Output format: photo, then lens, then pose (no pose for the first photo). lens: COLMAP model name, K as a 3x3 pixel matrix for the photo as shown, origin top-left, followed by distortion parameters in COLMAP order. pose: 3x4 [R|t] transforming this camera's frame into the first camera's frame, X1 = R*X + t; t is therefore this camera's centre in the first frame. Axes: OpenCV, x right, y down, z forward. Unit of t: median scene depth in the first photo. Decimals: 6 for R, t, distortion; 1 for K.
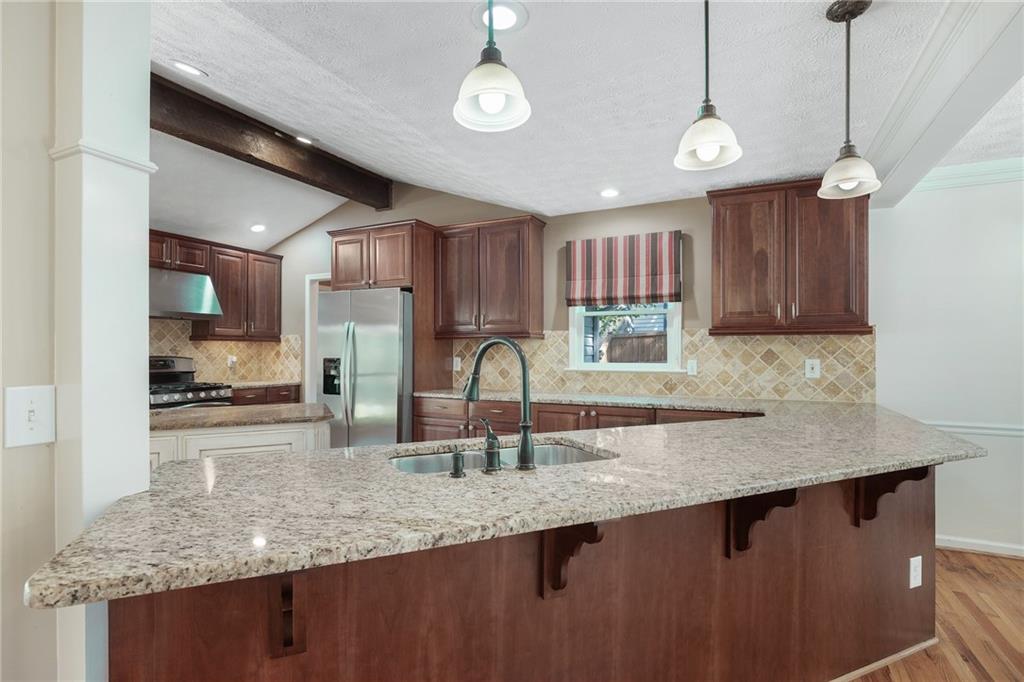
lens RADIAL K [[497.1, 0, 513.2], [0, 497.1, 344.5], [0, 0, 1]] dist [-0.001026, -0.000135]
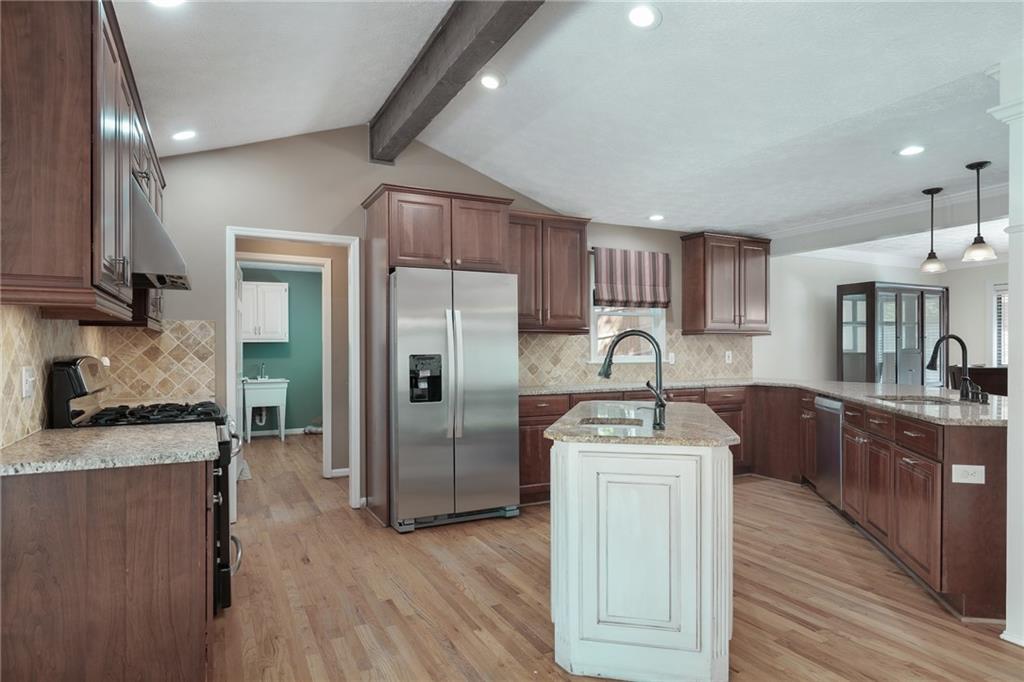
lens RADIAL K [[592.1, 0, 512.8], [0, 592.1, 347.0], [0, 0, 1]] dist [-0.000157, 0.000022]
pose [[0.613685, 0.002109, 0.789548, -1.105864], [-0.003518, 0.999994, 0.000063, 0.016607], [-0.789543, -0.002816, 0.613688, 0.352834]]
